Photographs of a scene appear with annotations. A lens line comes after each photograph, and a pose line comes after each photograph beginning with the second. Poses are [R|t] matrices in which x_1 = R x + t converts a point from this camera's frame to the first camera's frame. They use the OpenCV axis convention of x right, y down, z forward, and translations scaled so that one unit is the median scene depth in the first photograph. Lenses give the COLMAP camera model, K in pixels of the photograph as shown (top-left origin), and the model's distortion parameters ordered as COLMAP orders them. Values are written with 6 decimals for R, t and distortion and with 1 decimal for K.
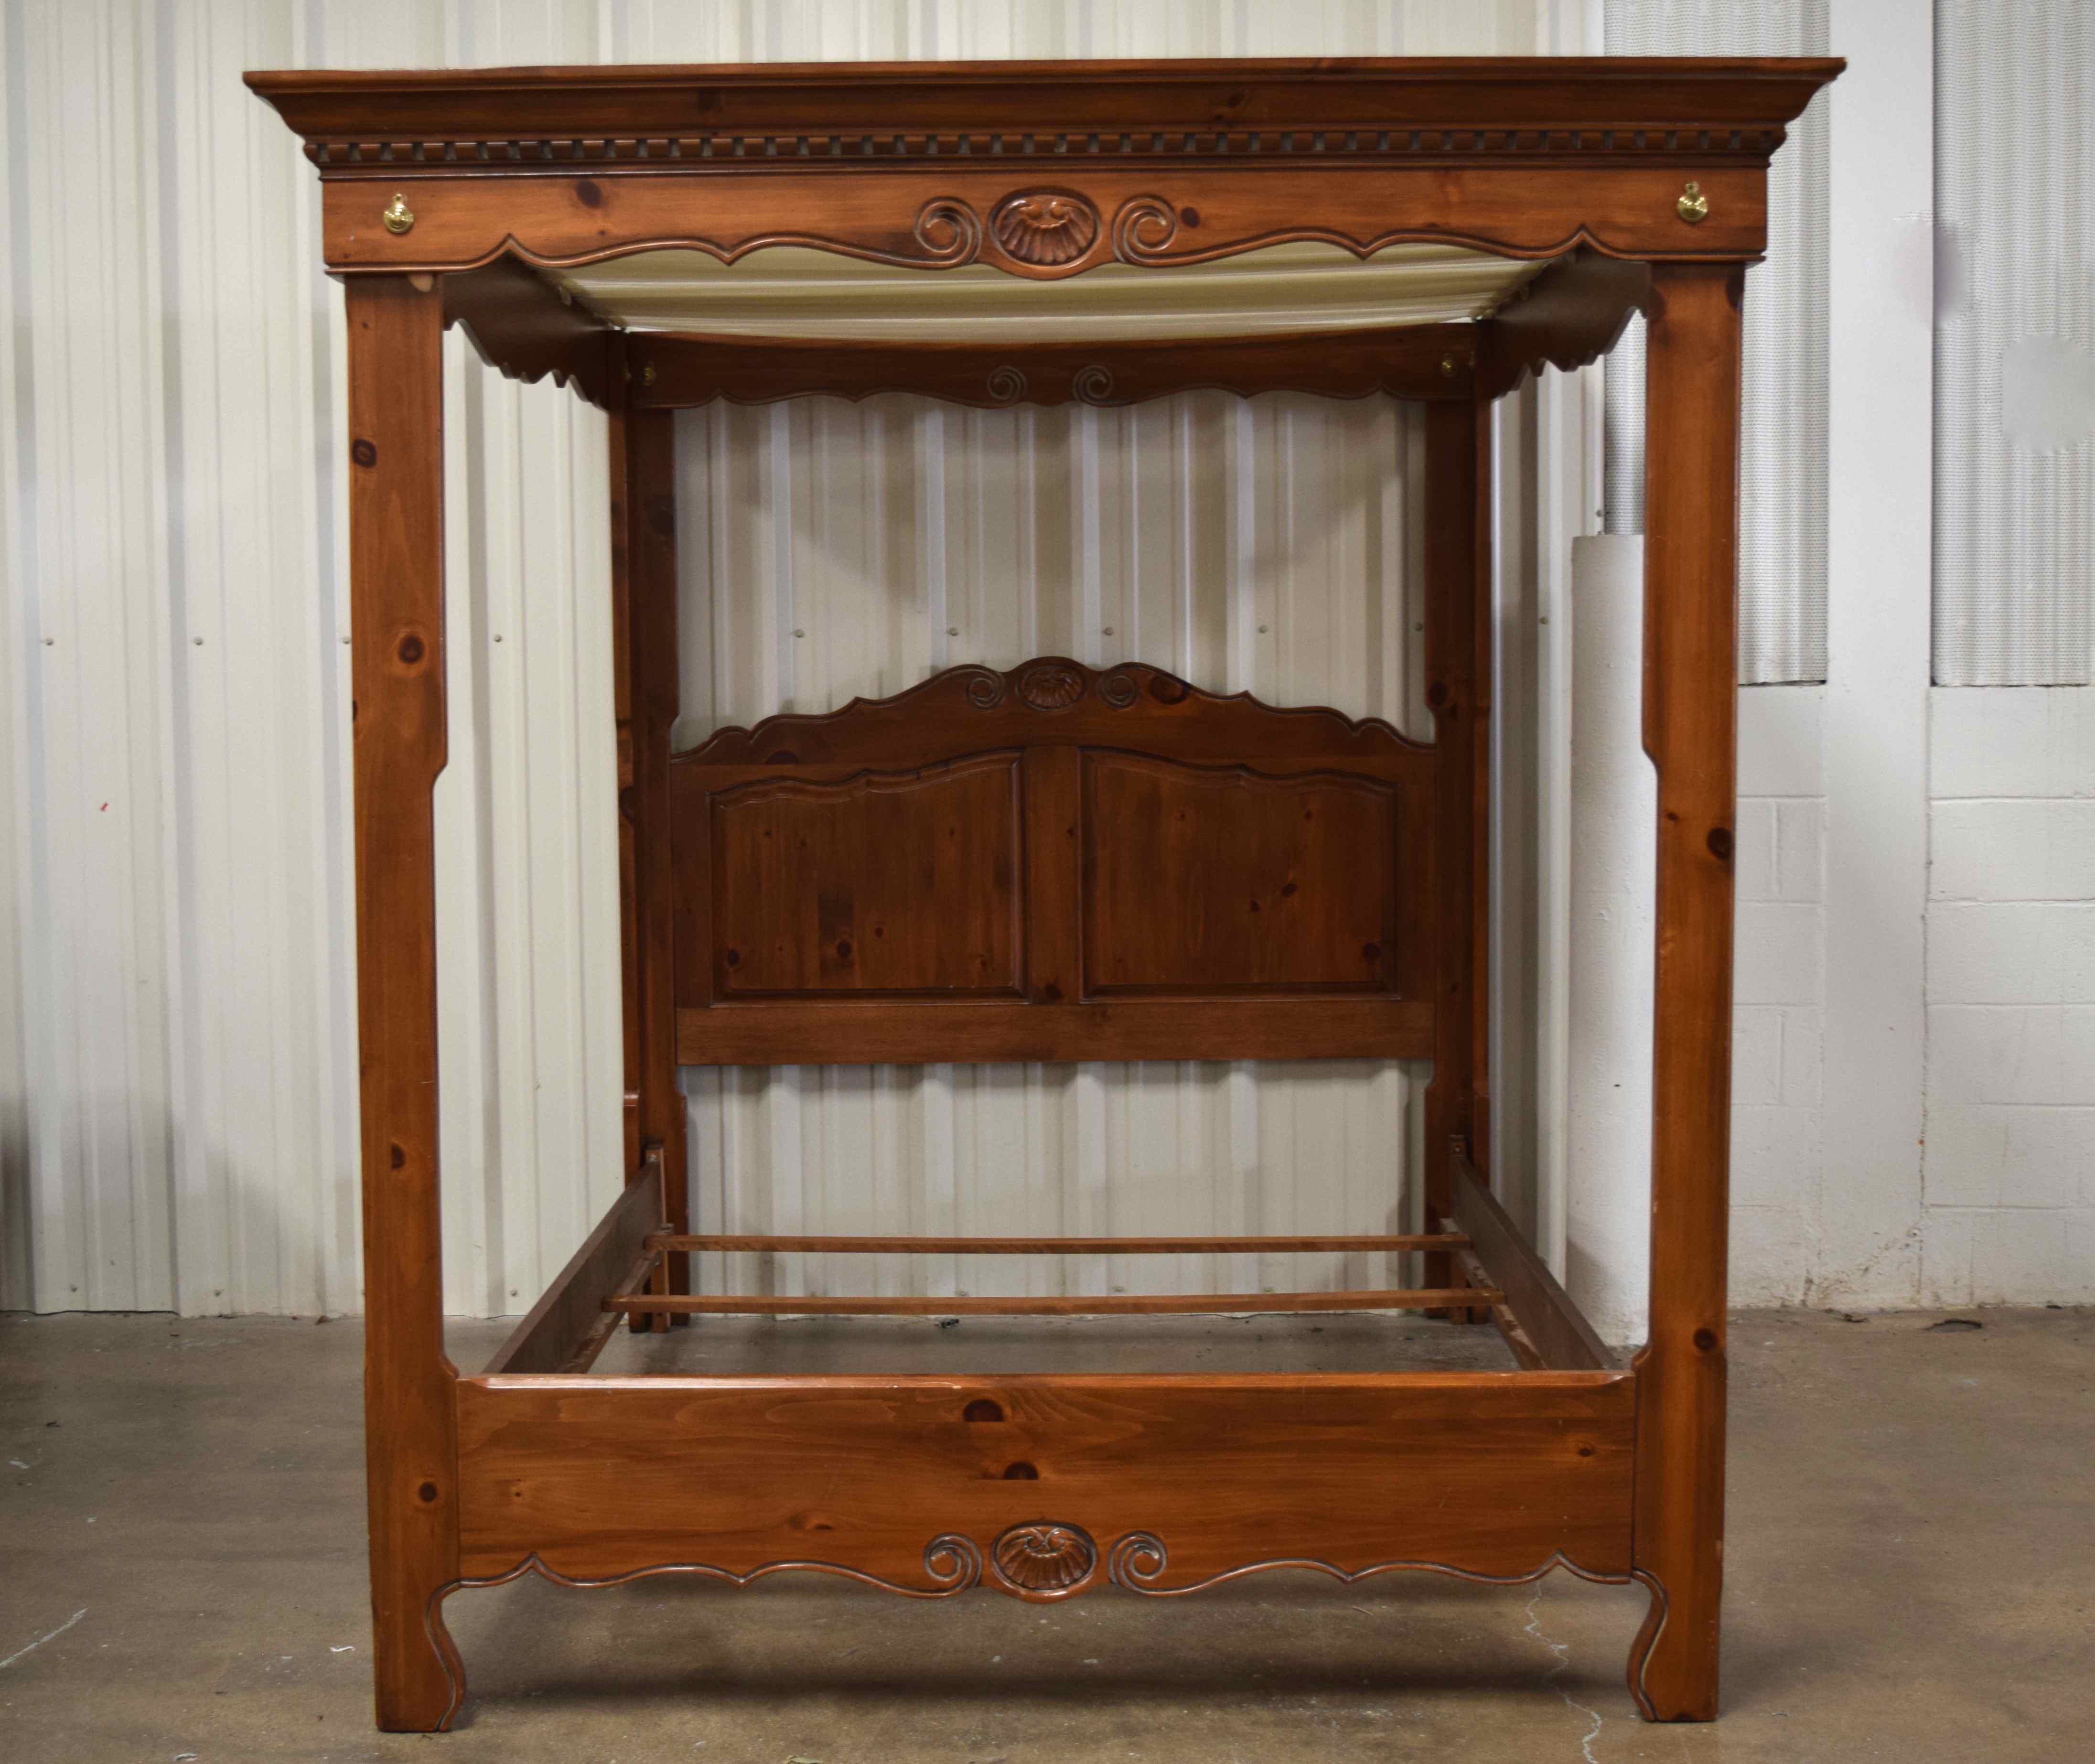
lens RADIAL K [[2866.7, 0, 1015.6], [0, 2866.7, 852.0], [0, 0, 1]] dist [-0.072659, 0.000000]
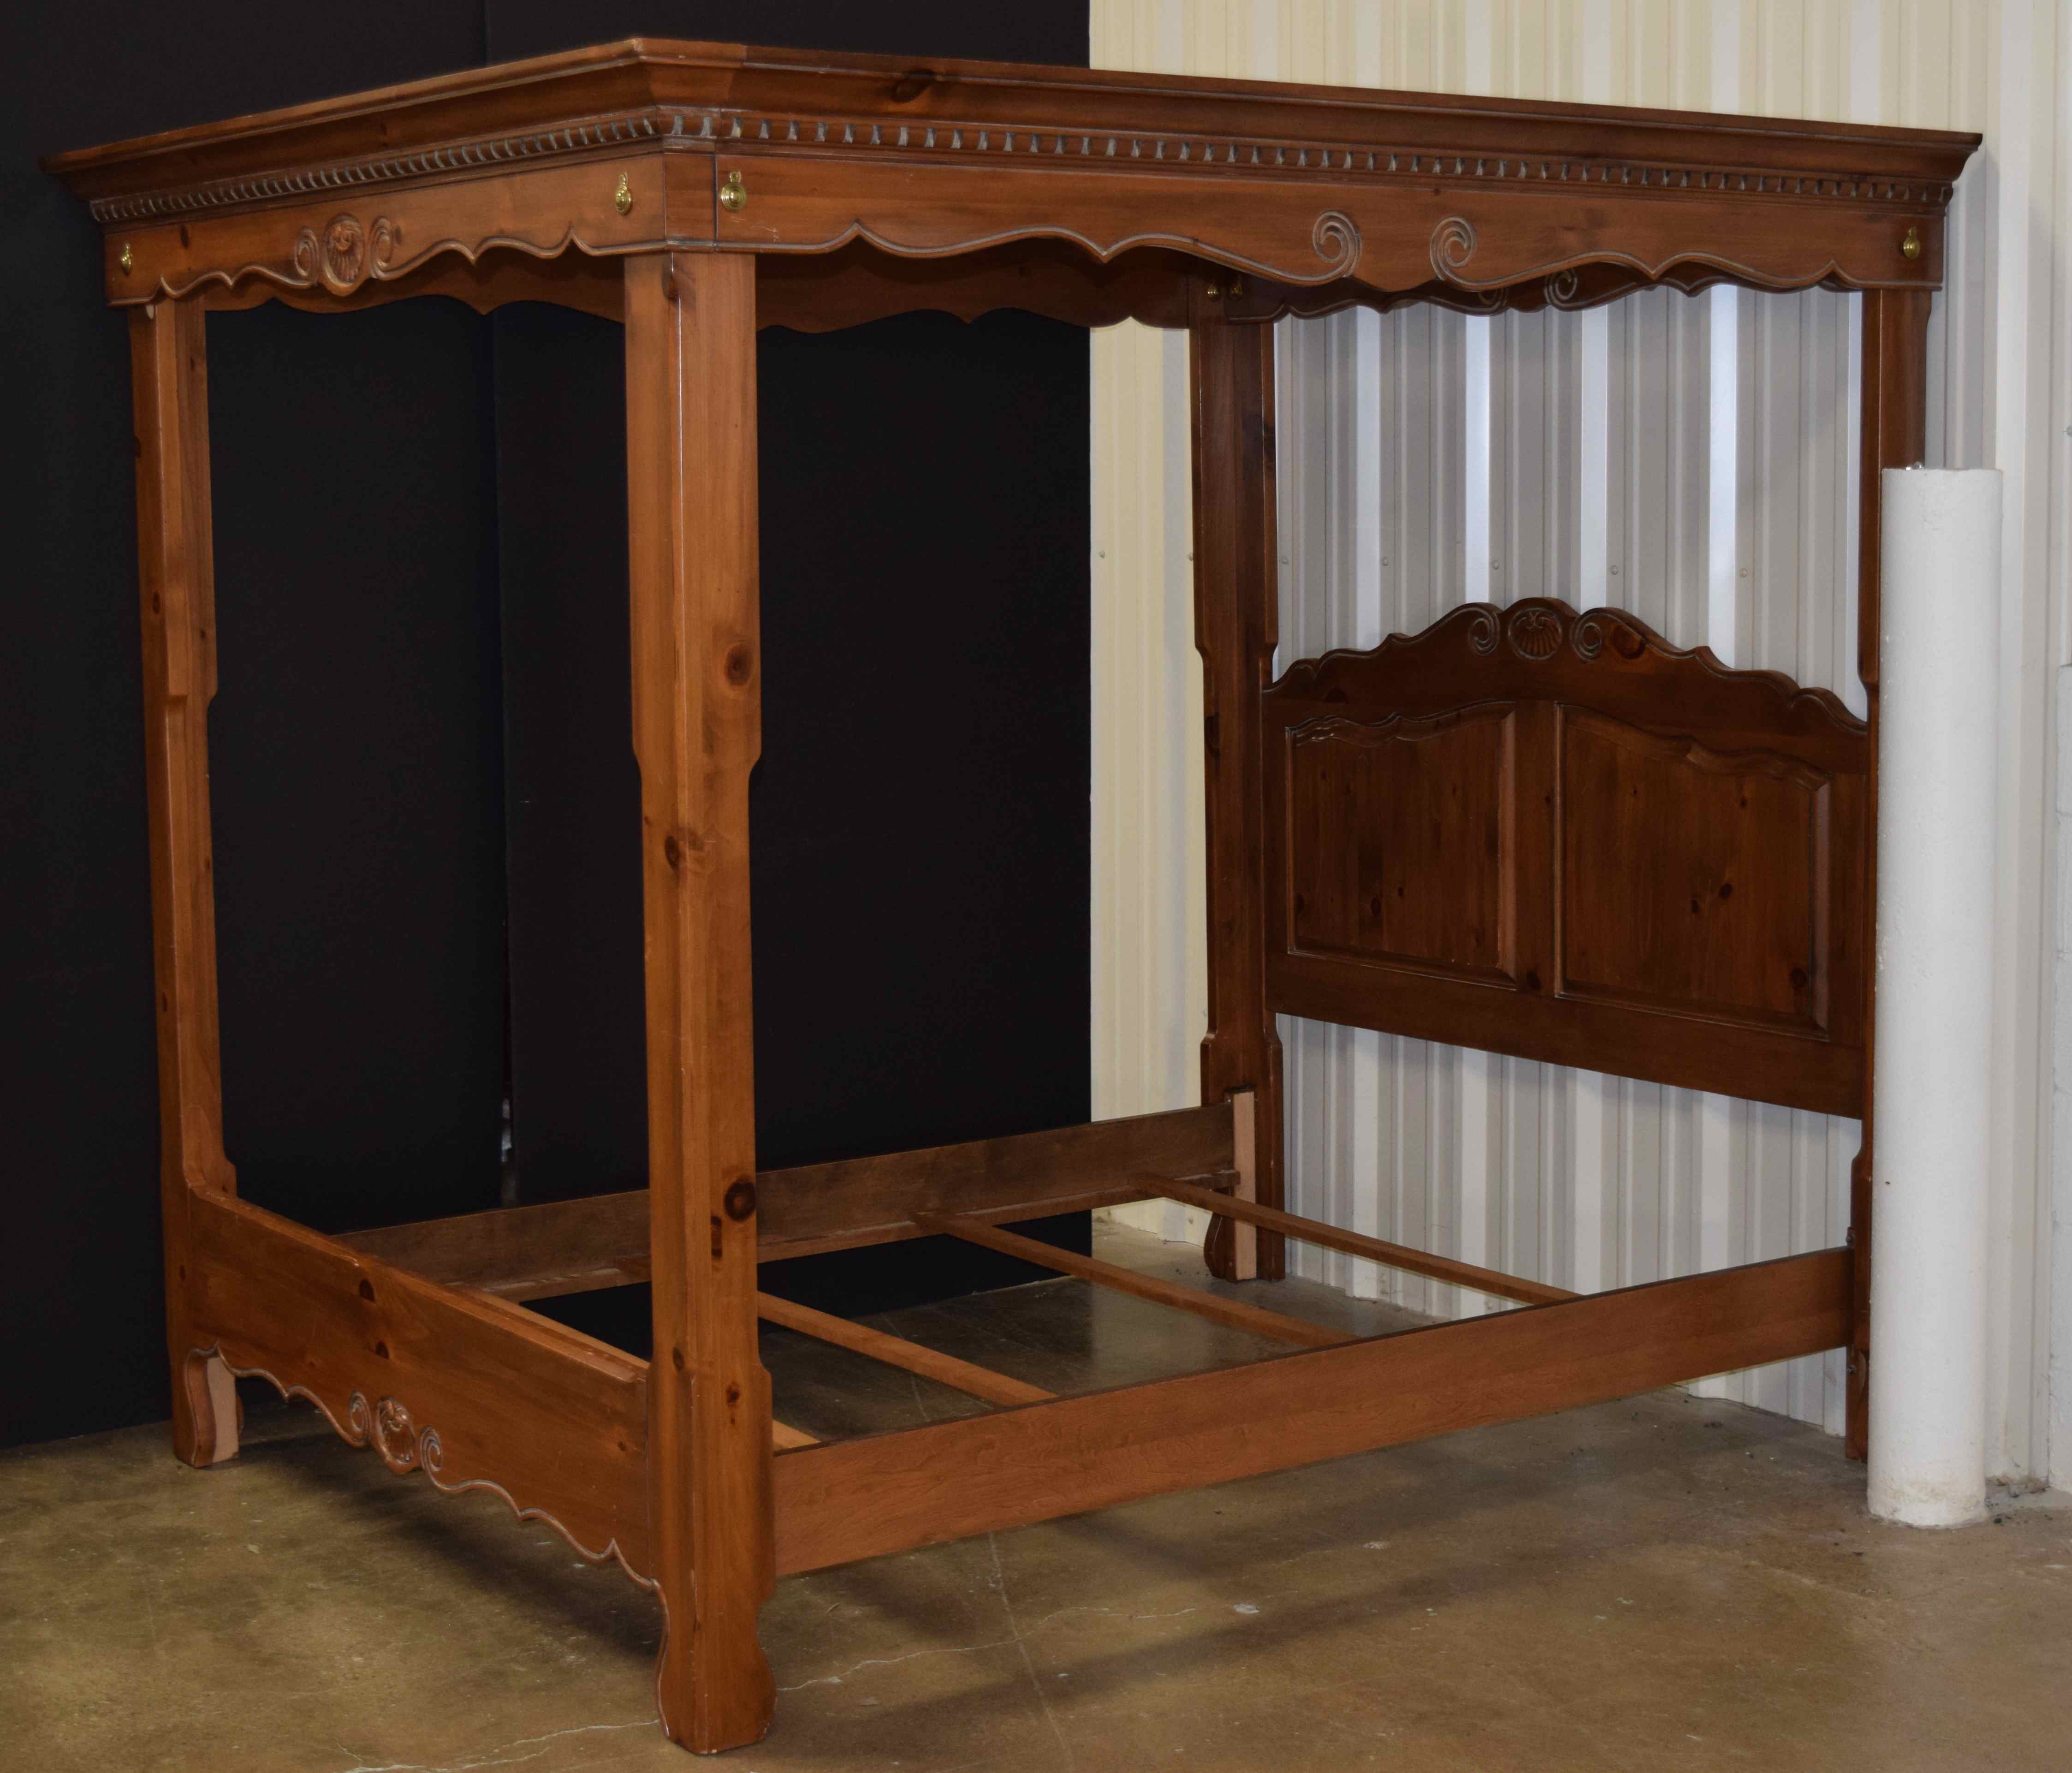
lens RADIAL K [[3620.4, 0, 1150.4], [0, 3620.4, 866.8], [0, 0, 1]] dist [-0.042739, 0.000000]
pose [[0.601785, 0.095569, -0.792920, 0.843360], [-0.059113, 0.995421, 0.075112, -0.063893], [0.796467, 0.001670, 0.604679, 0.246500]]
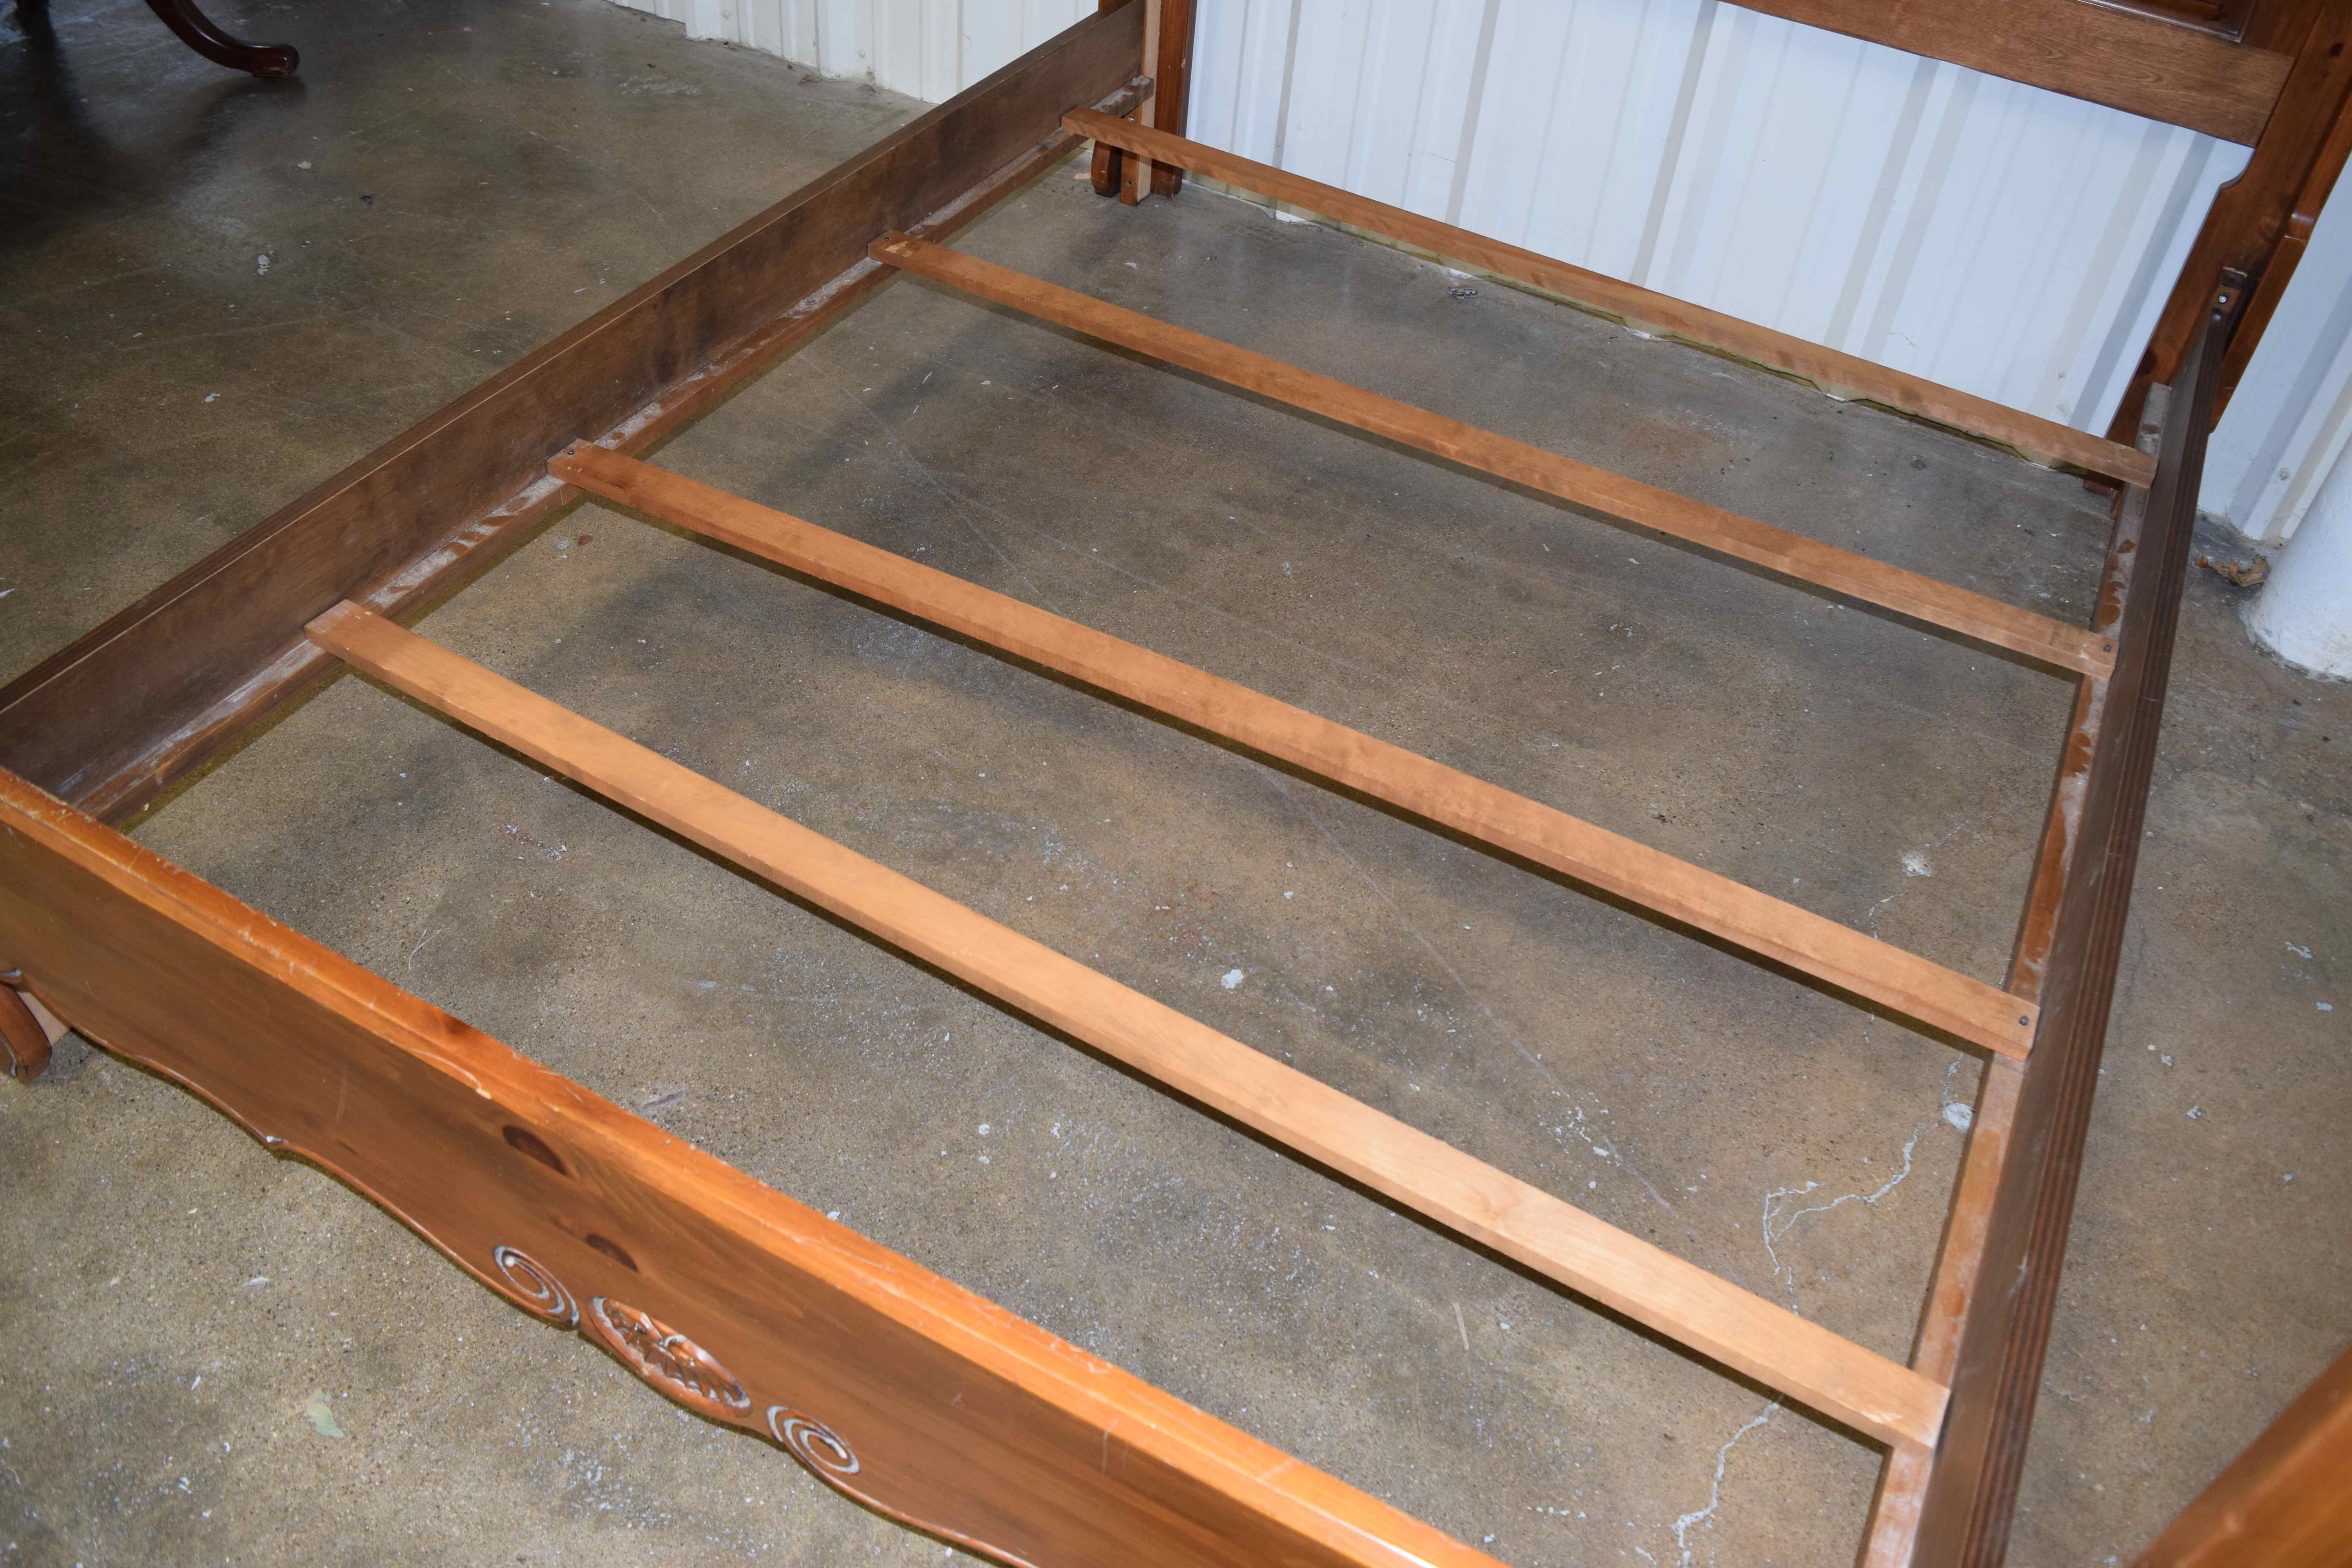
lens RADIAL K [[1849.1, 0, 1186.8], [0, 1849.1, 783.8], [0, 0, 1]] dist [-0.095577, 0.022263]
pose [[0.889517, 0.367946, -0.270879, 0.097653], [-0.123294, 0.764167, 0.633125, -0.041277], [0.439953, -0.529777, 0.725105, 0.555738]]
